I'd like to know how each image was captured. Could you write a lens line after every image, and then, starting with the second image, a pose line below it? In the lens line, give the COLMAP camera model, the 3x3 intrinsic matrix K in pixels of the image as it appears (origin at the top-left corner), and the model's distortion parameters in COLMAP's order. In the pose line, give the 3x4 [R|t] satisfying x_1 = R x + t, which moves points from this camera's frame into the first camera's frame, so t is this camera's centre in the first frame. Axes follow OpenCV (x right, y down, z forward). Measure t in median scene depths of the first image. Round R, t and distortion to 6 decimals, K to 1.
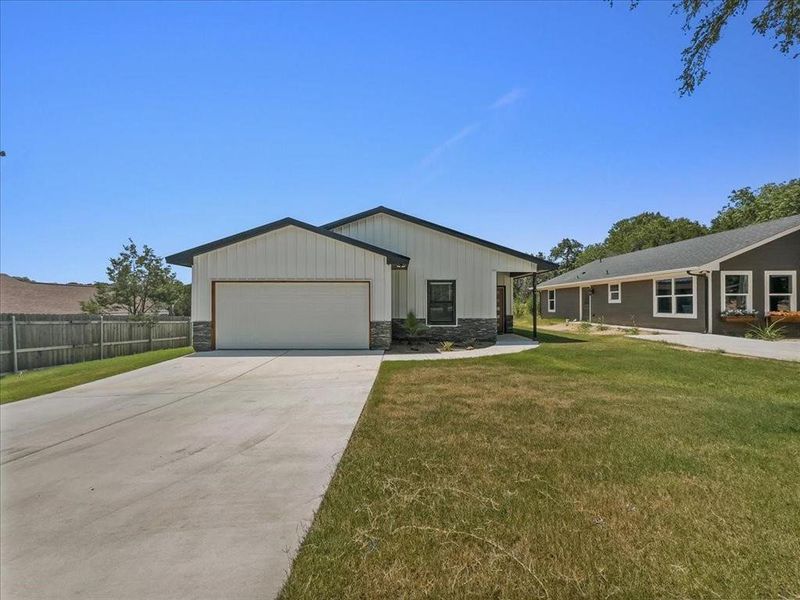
lens RADIAL K [[324.9, 0, 398.3], [0, 324.9, 306.9], [0, 0, 1]] dist [0.002692, 0.000143]
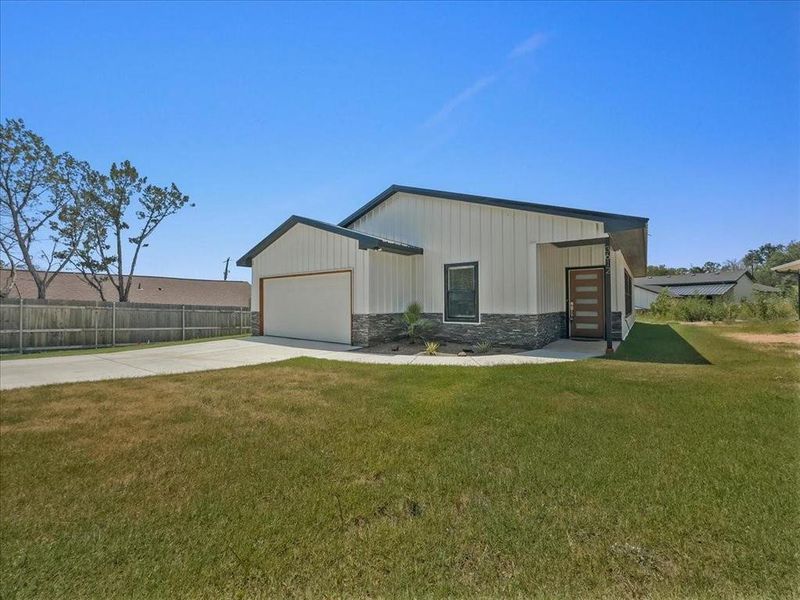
lens RADIAL K [[324.9, 0, 403.4], [0, 324.9, 299.6], [0, 0, 1]] dist [0.002692, 0.000143]
pose [[0.791903, -0.008879, -0.610583, 0.497438], [-0.001680, 0.999859, -0.016718, 0.016189], [0.610645, 0.014265, 0.791776, 0.316679]]
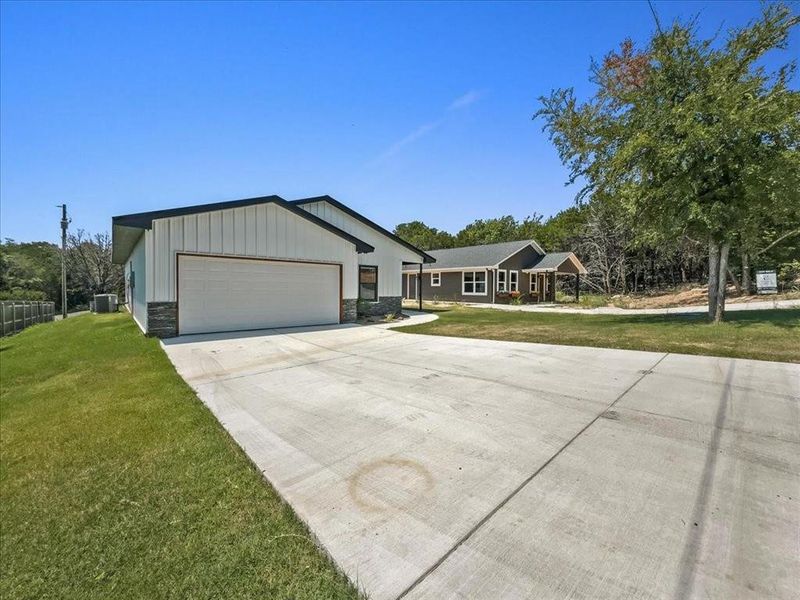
lens RADIAL K [[324.9, 0, 399.0], [0, 324.9, 294.0], [0, 0, 1]] dist [0.002692, 0.000143]
pose [[0.755108, -0.003810, 0.655589, -0.589751], [-0.006121, 0.999899, 0.012861, 0.008867], [-0.655572, -0.013724, 0.755008, -0.000247]]
